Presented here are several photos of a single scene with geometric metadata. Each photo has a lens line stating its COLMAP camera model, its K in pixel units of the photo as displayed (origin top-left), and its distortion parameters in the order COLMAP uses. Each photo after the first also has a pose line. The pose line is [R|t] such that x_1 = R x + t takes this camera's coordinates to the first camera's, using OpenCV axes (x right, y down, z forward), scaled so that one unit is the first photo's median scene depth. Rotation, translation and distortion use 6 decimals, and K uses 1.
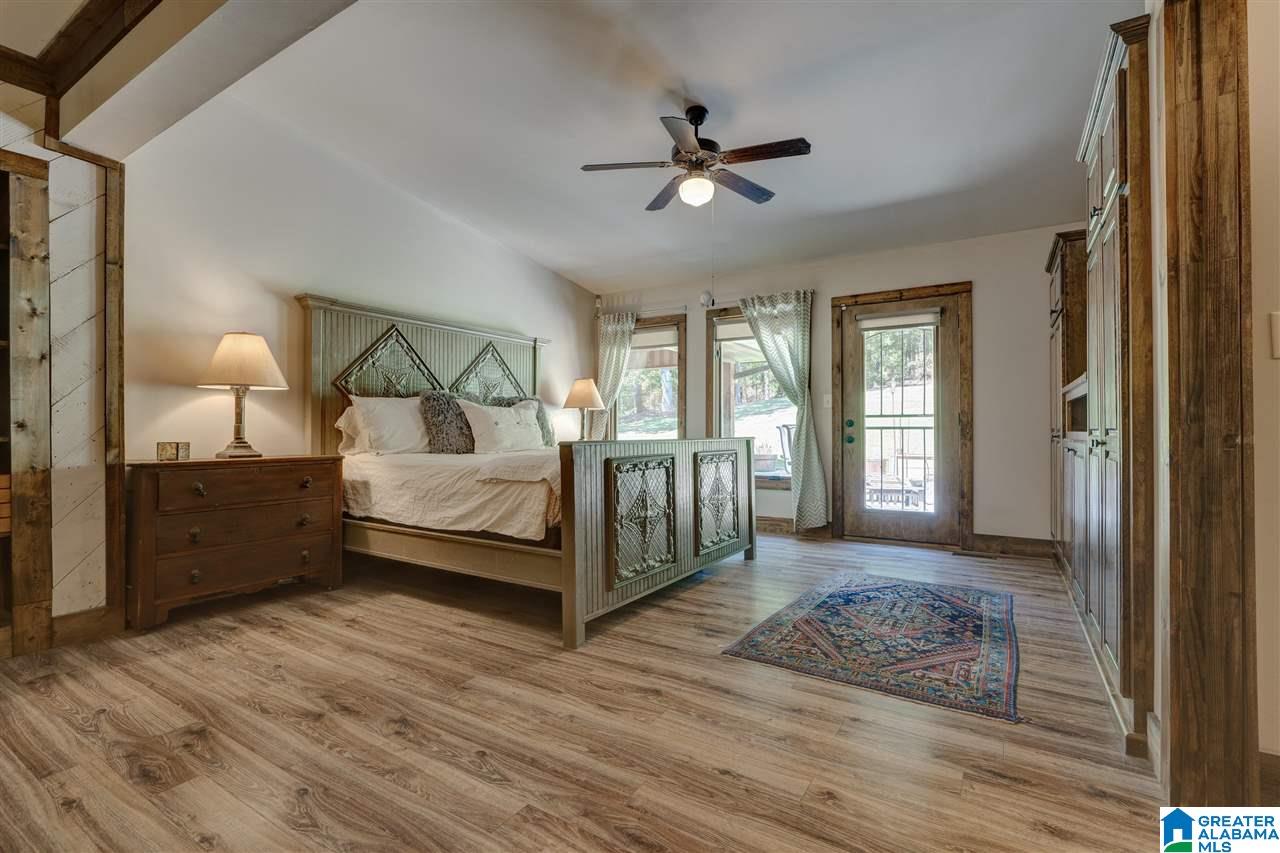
lens RADIAL K [[584.2, 0, 641.7], [0, 584.2, 426.3], [0, 0, 1]] dist [-0.007727, 0.000366]
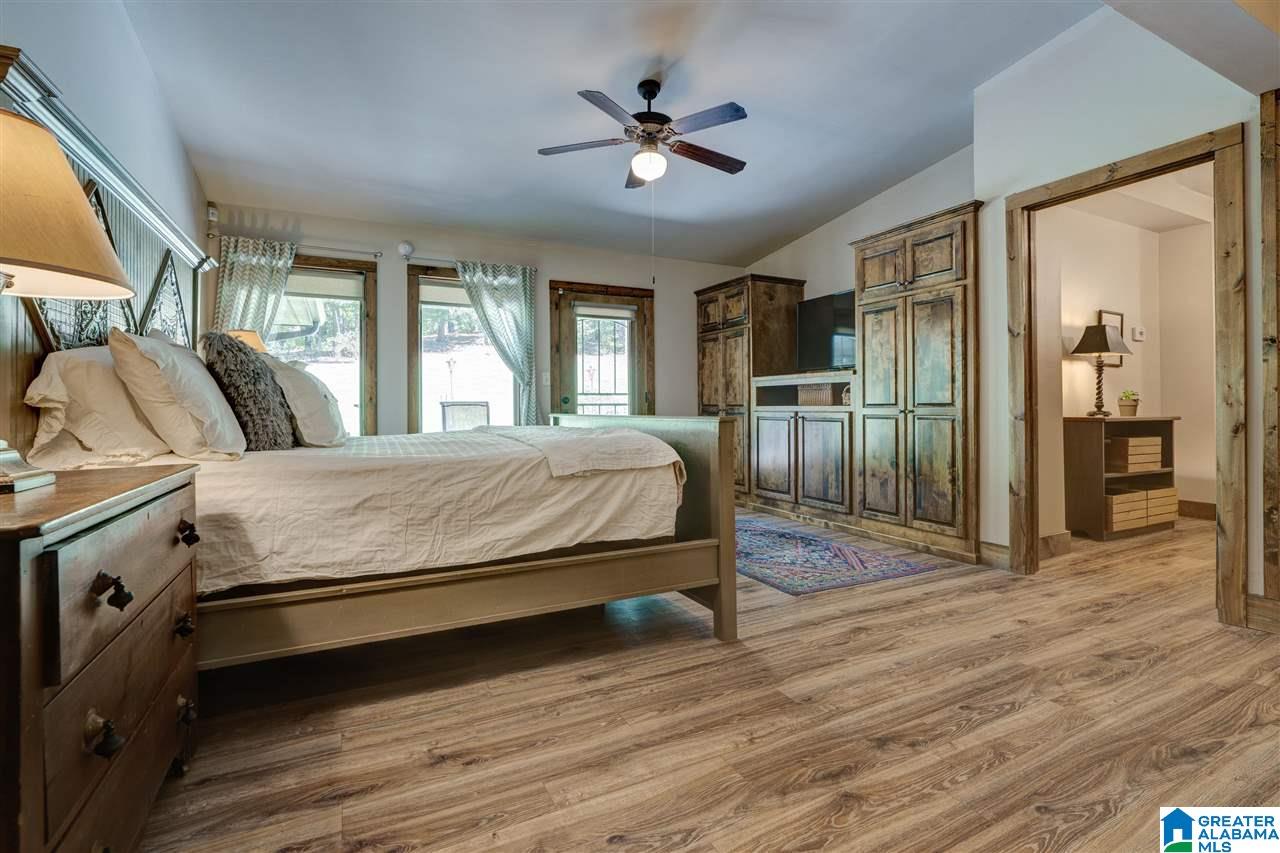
lens RADIAL K [[584.2, 0, 658.2], [0, 584.2, 403.2], [0, 0, 1]] dist [-0.007727, 0.000366]
pose [[0.507412, 0.000712, 0.861703, -0.836192], [0.004046, 0.999987, -0.003209, 0.007055], [-0.861694, 0.005115, 0.507403, 0.537928]]
